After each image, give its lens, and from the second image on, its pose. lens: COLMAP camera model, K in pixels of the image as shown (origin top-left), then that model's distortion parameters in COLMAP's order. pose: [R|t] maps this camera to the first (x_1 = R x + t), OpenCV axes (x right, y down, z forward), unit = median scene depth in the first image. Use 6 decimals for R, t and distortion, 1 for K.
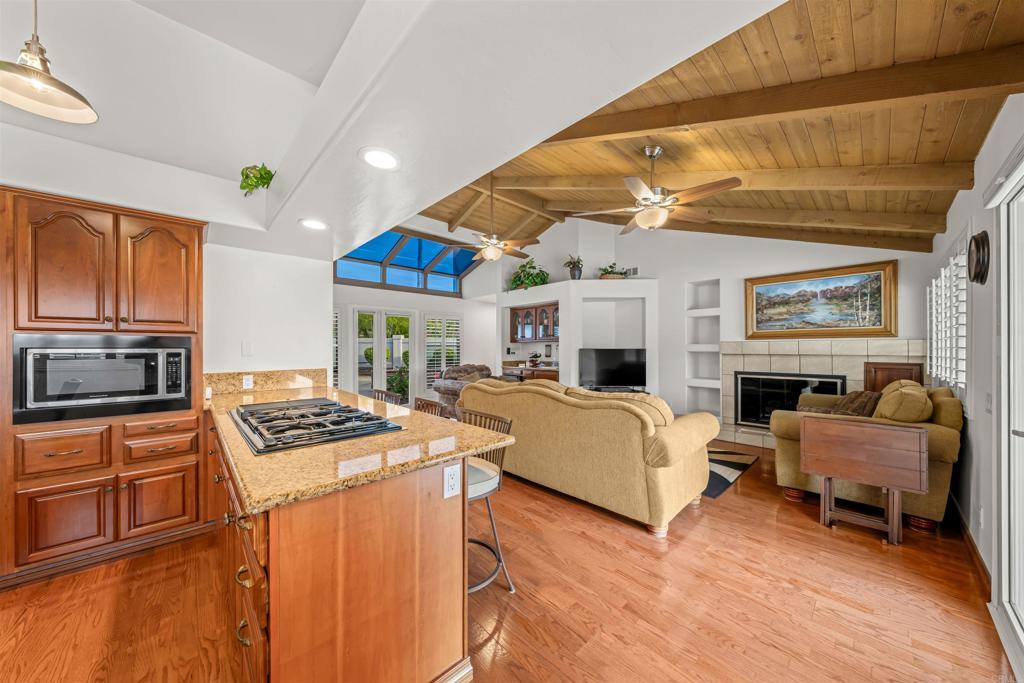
lens RADIAL K [[347.5, 0, 515.7], [0, 347.5, 347.5], [0, 0, 1]] dist [-0.002494, 0.000524]
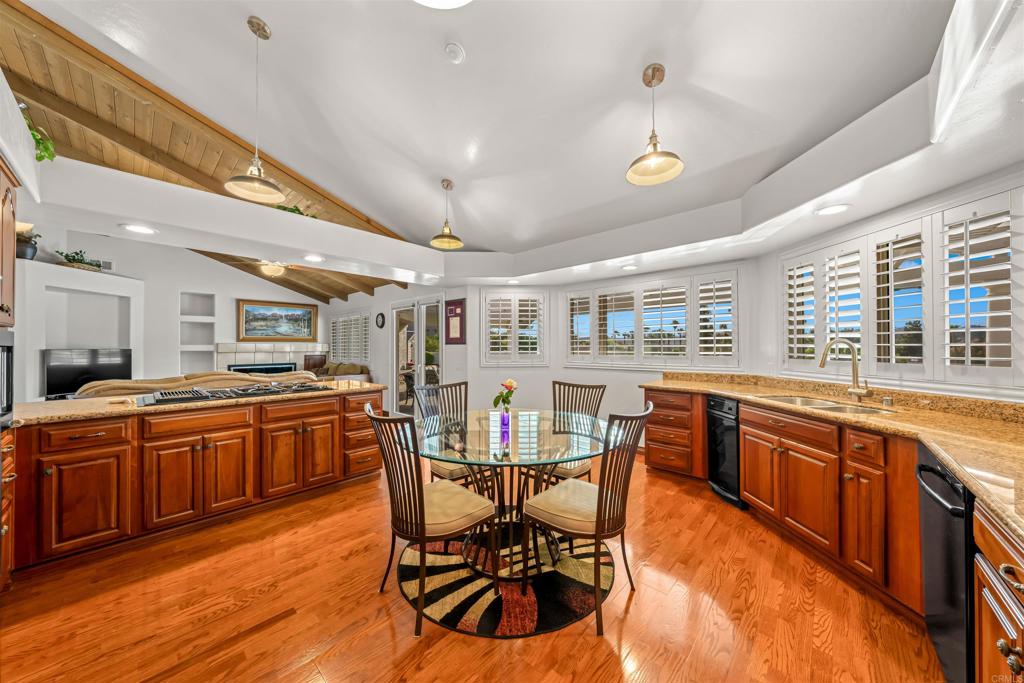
lens RADIAL K [[347.5, 0, 512.5], [0, 347.5, 344.1], [0, 0, 1]] dist [-0.002494, 0.000524]
pose [[-0.076462, 0.009680, 0.997025, -0.867829], [0.004826, 0.999945, -0.009339, 0.004870], [-0.997061, 0.004098, -0.076505, -0.006895]]
